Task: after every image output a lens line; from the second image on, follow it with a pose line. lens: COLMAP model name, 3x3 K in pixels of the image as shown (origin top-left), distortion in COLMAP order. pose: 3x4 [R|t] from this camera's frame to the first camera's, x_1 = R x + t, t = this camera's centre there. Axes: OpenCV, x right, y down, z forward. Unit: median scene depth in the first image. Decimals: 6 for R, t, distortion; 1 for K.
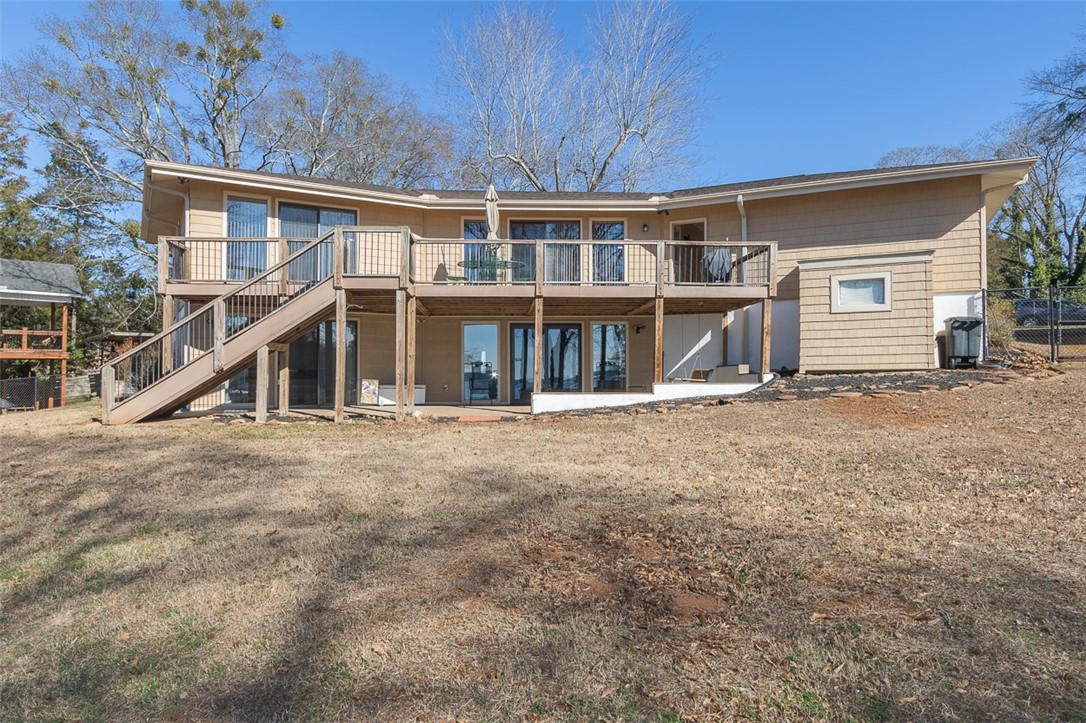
lens RADIAL K [[670.9, 0, 543.8], [0, 670.9, 361.2], [0, 0, 1]] dist [0.017474, 0.000065]
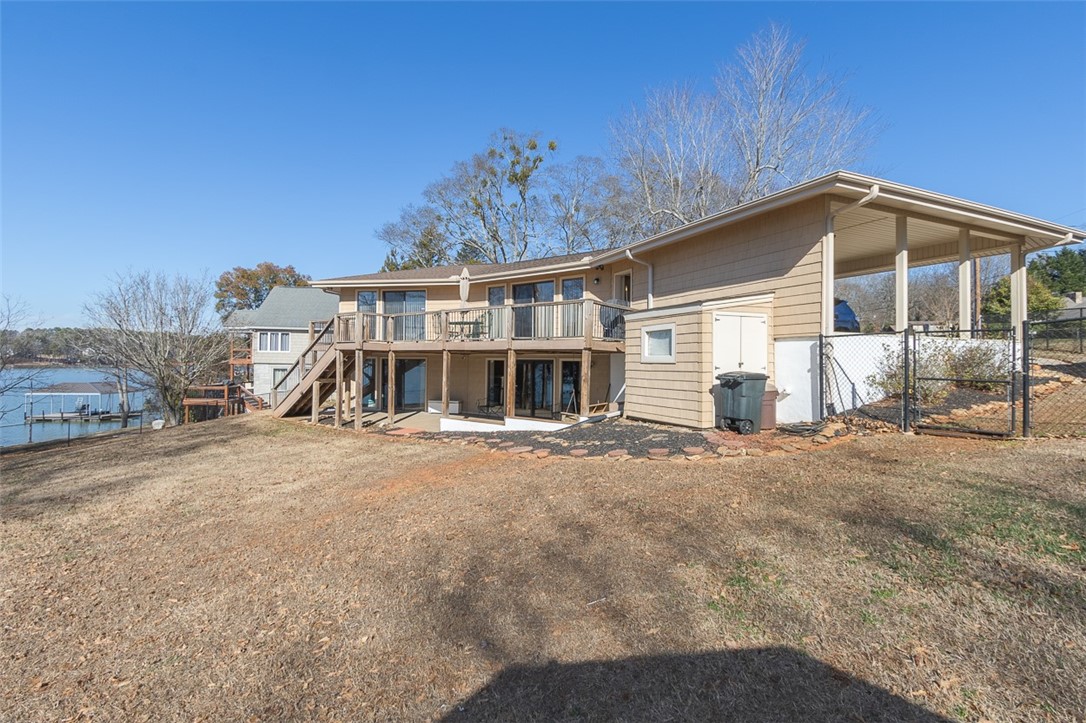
lens RADIAL K [[494.4, 0, 542.4], [0, 494.4, 357.3], [0, 0, 1]] dist [0.005014, 0.000291]
pose [[0.762382, 0.006261, -0.647097, 0.801647], [-0.000746, 0.999961, 0.008797, -0.086032], [0.647127, -0.006224, 0.762357, 0.323103]]
